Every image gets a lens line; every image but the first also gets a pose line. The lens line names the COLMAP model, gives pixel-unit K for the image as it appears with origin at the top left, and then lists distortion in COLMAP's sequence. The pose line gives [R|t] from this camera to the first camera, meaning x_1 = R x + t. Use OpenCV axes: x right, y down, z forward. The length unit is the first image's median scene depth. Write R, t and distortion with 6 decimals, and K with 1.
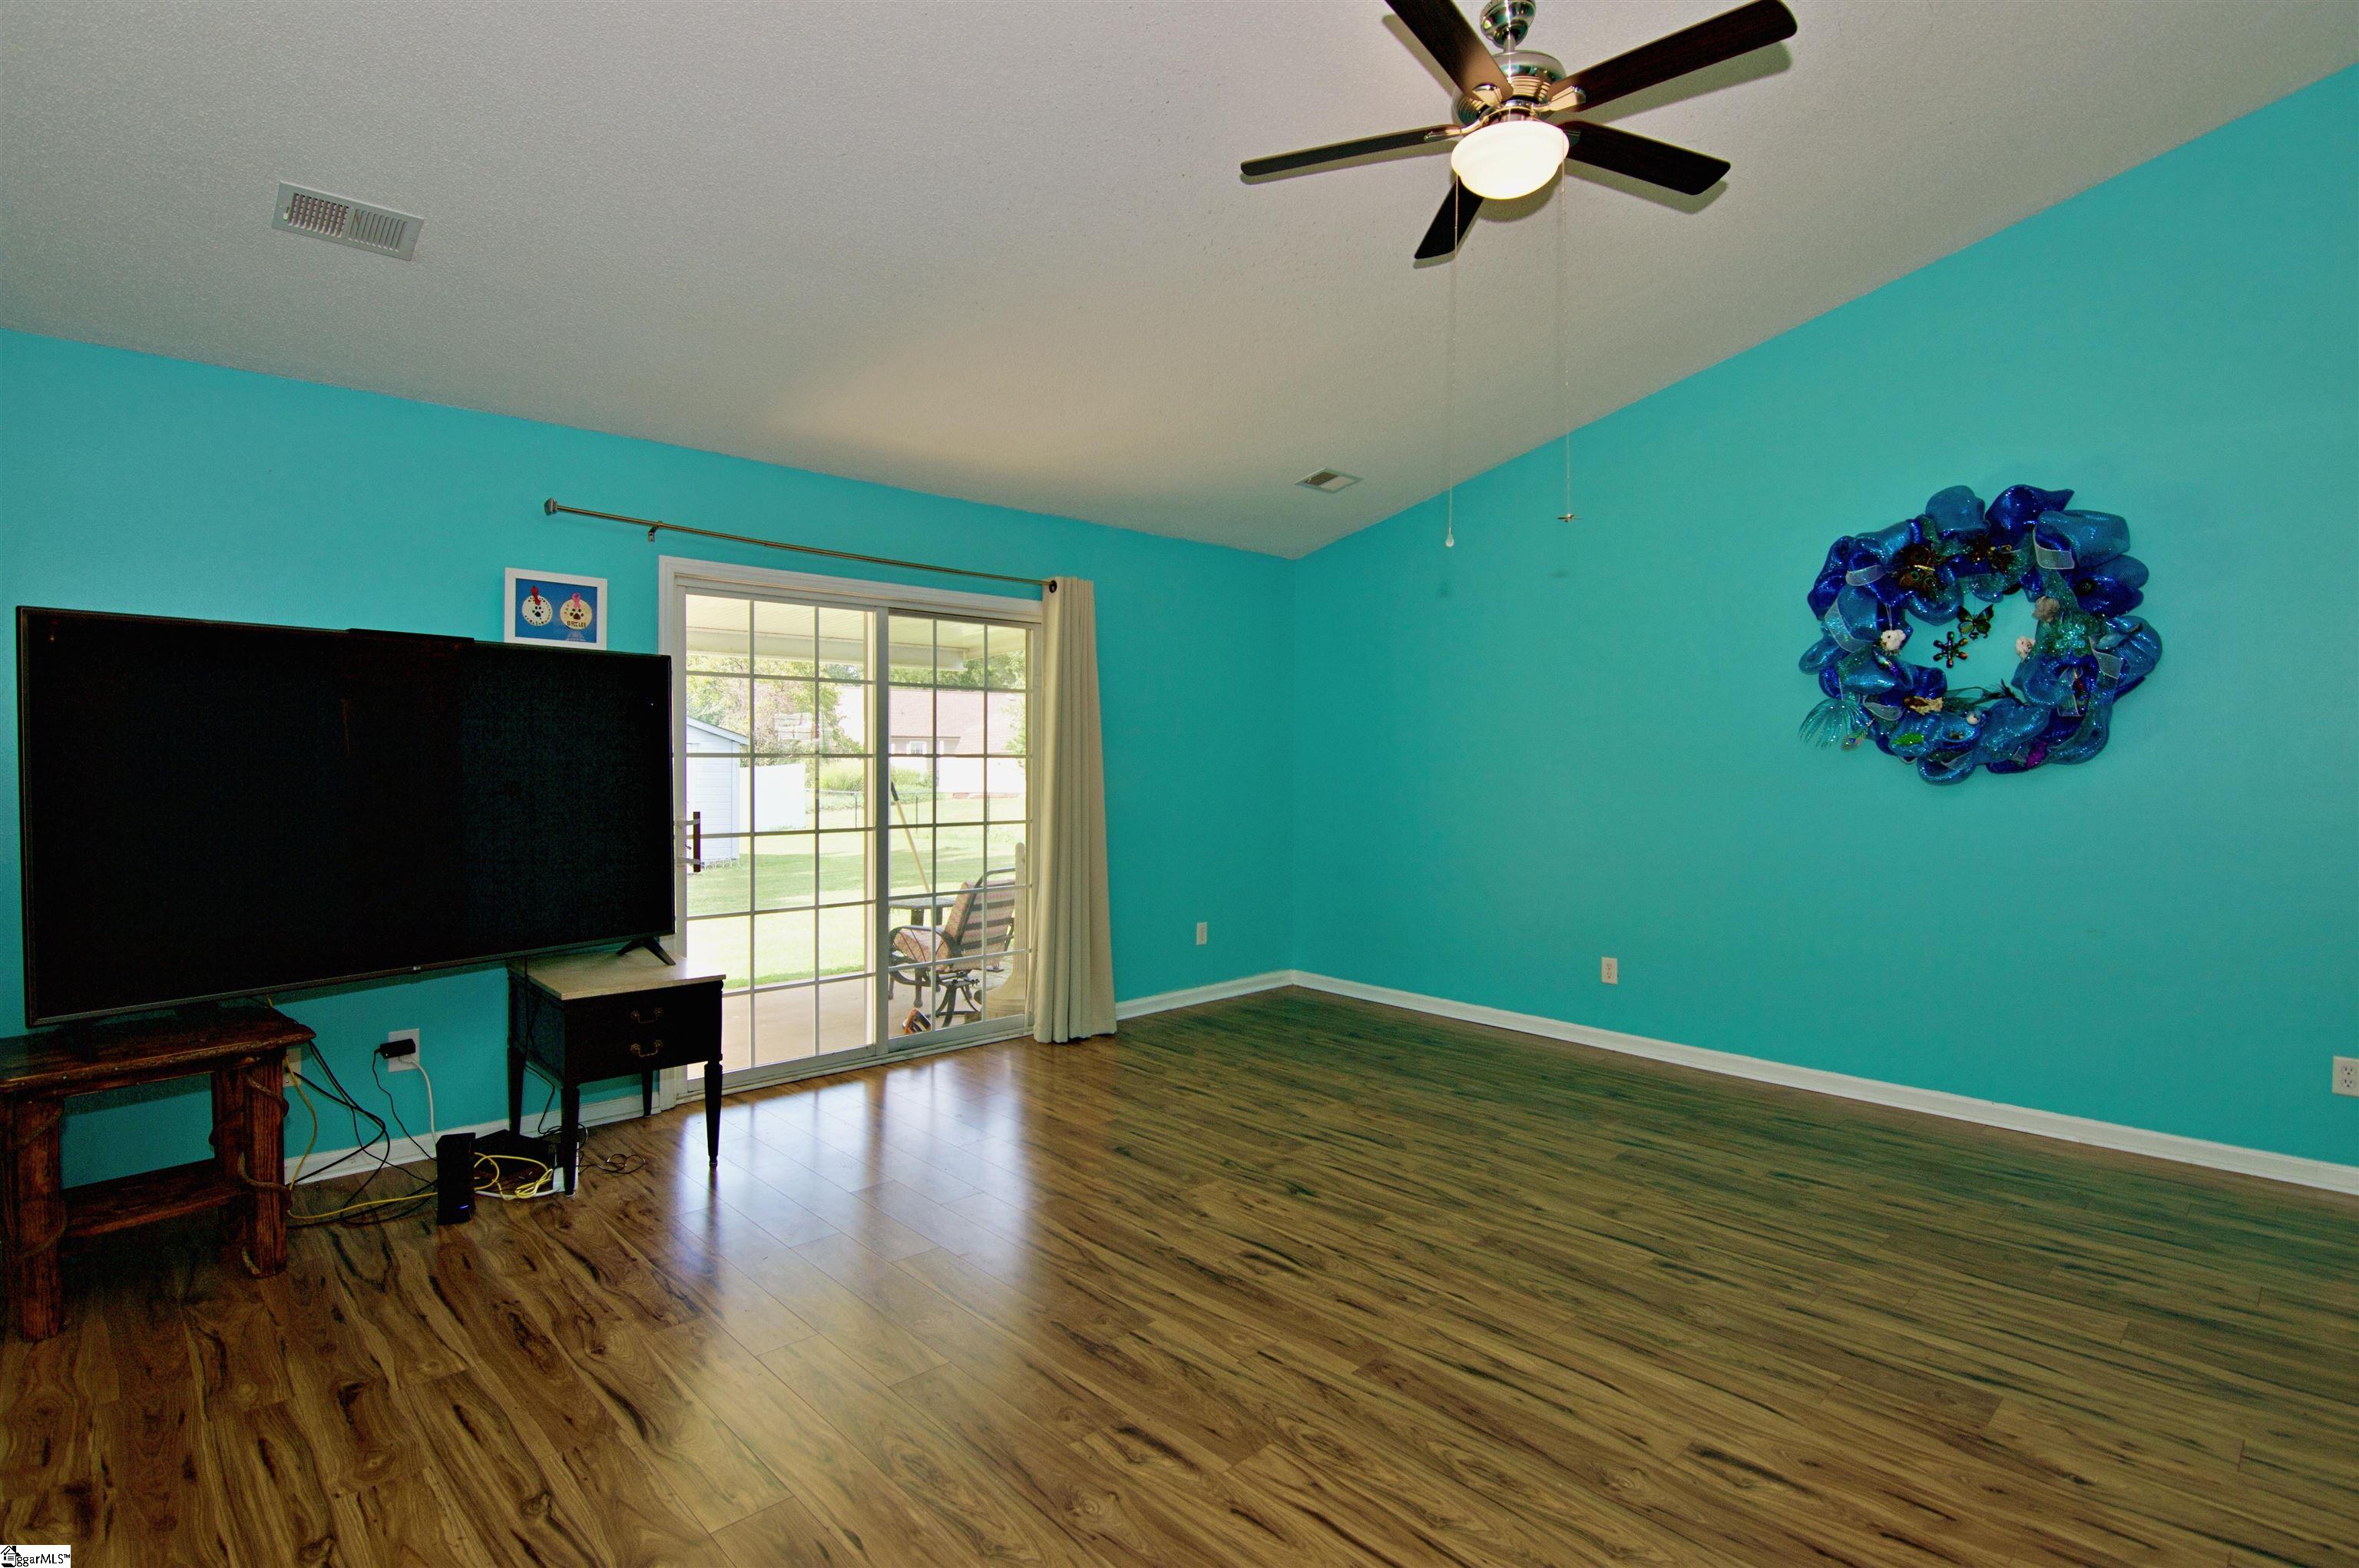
lens RADIAL K [[1084.7, 0, 1171.6], [0, 1084.7, 784.1], [0, 0, 1]] dist [-0.020954, -0.001269]
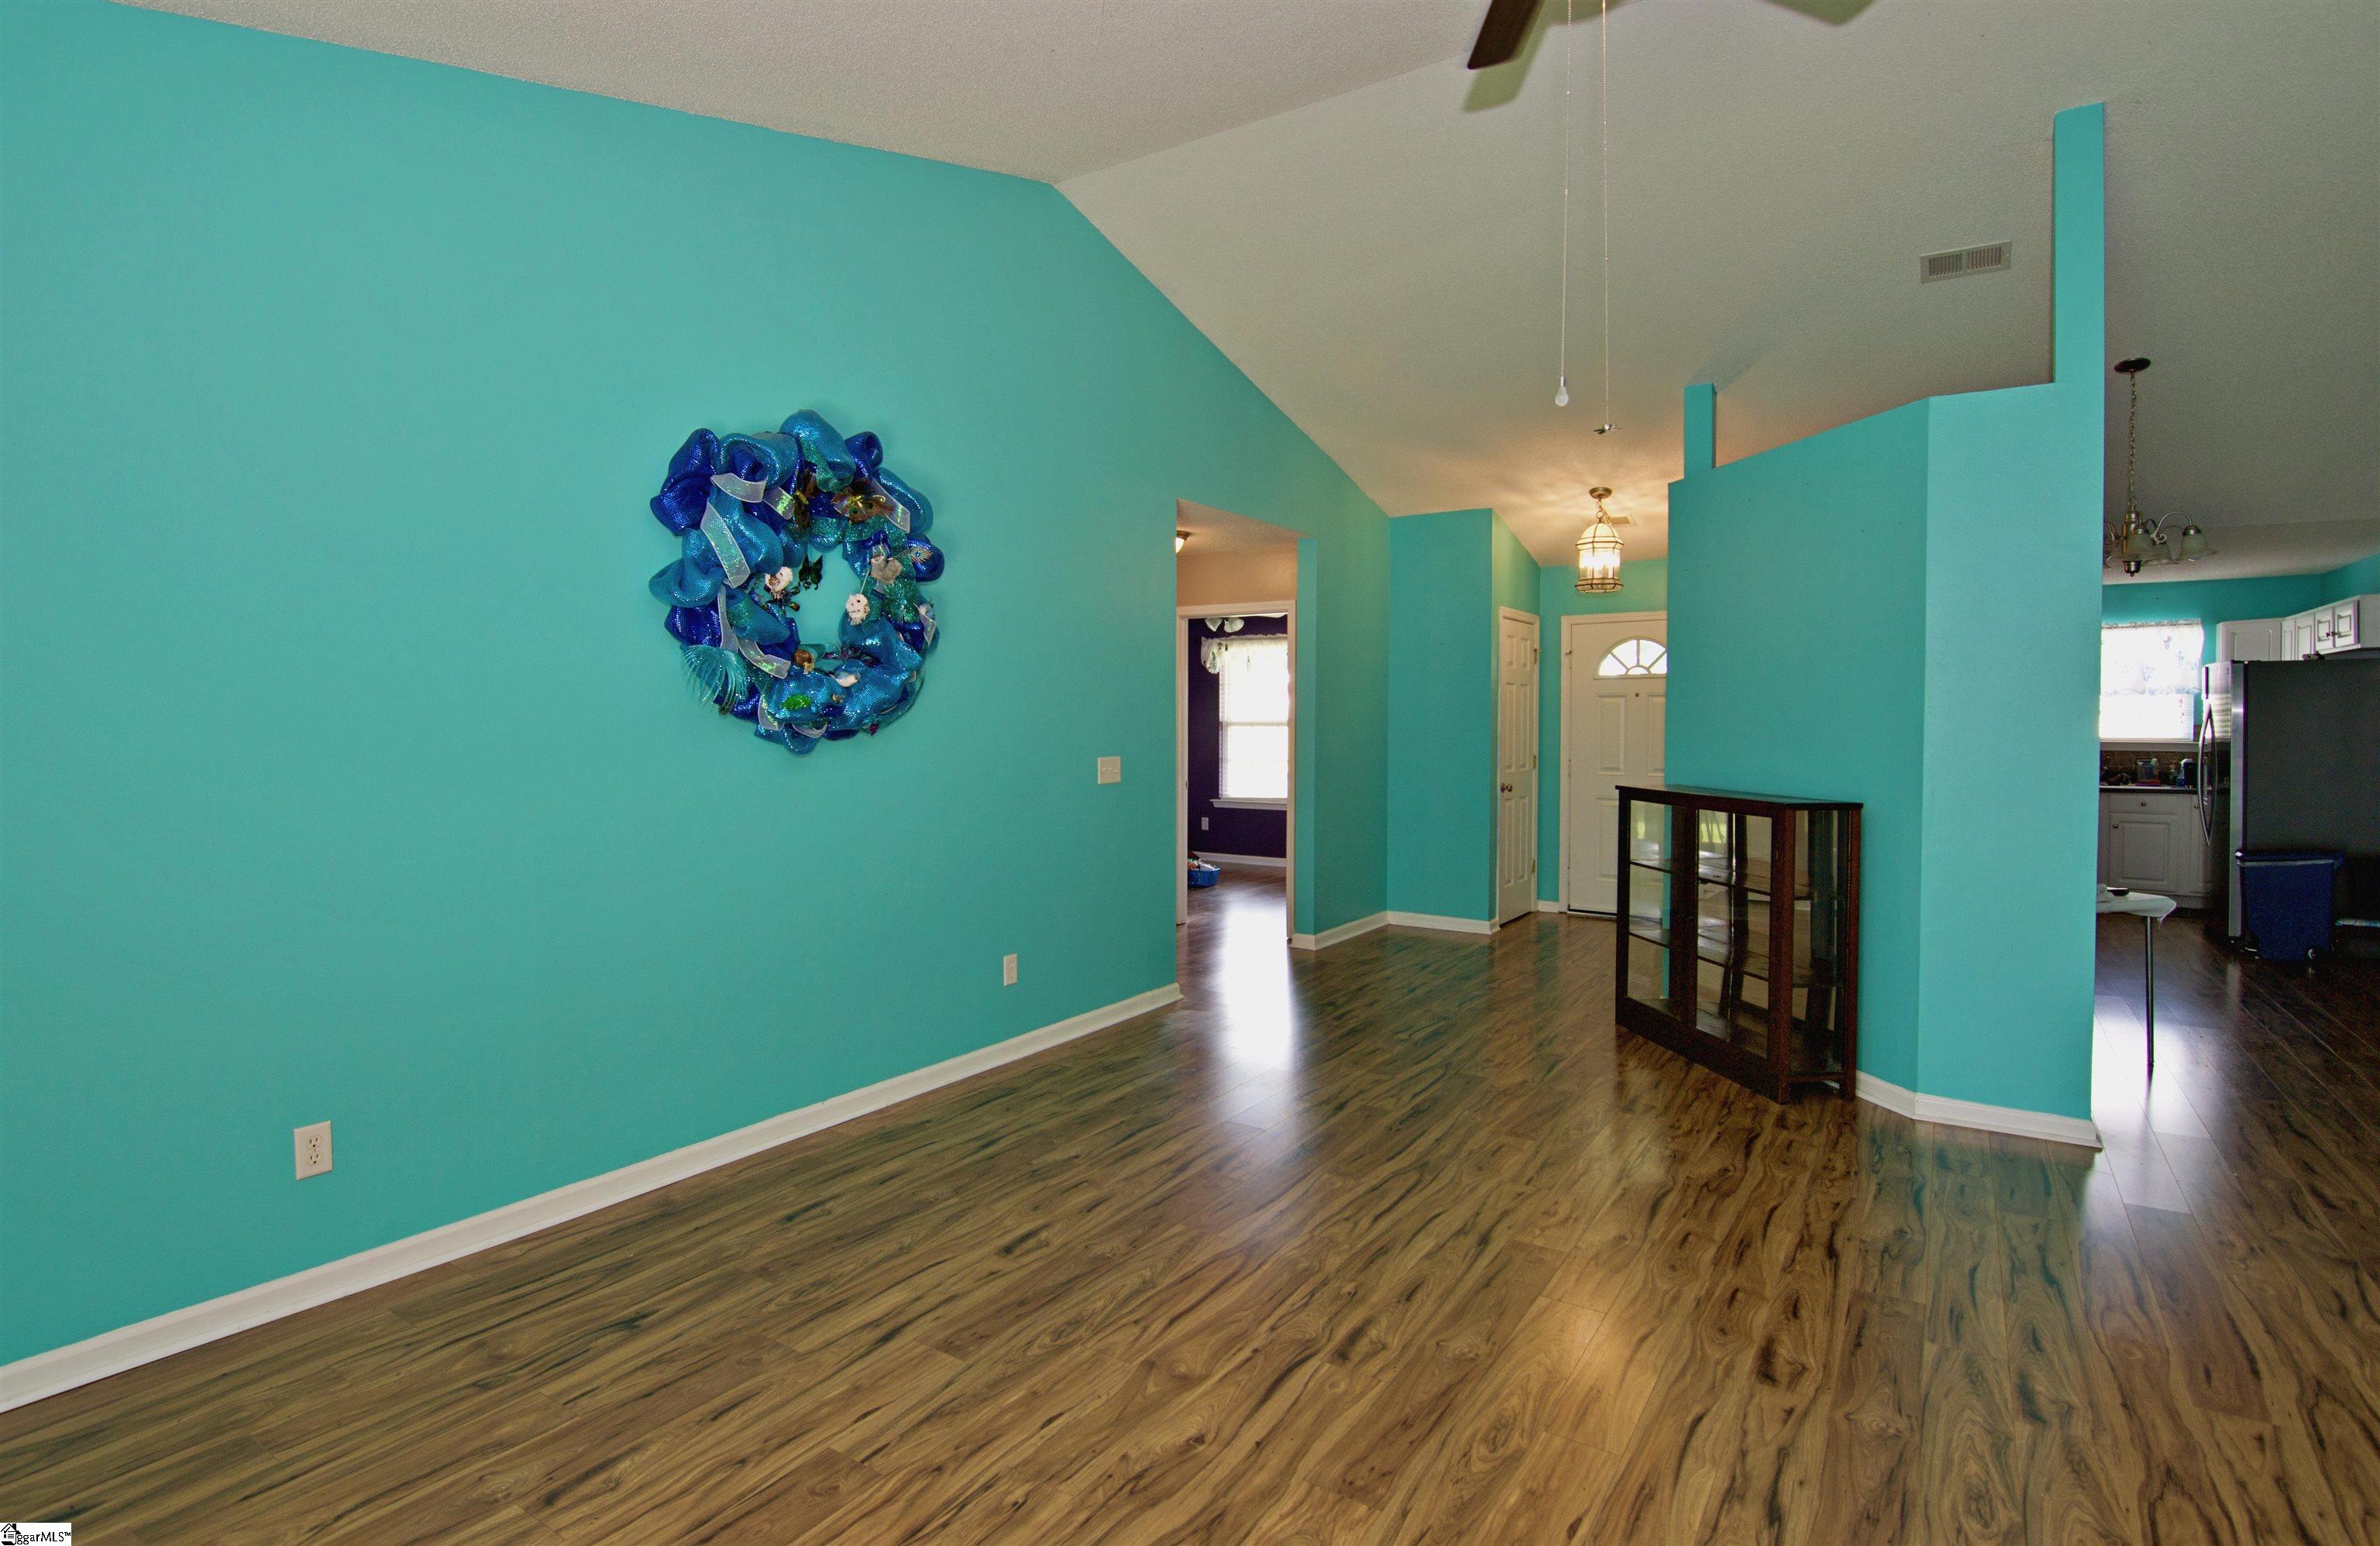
lens RADIAL K [[1139.8, 0, 1233.3], [0, 1139.8, 749.3], [0, 0, 1]] dist [-0.015716, -0.000989]
pose [[-0.198375, -0.035868, 0.979470, -0.294697], [0.024200, 0.998846, 0.041479, -0.040838], [-0.979827, 0.031931, -0.197278, 1.052448]]
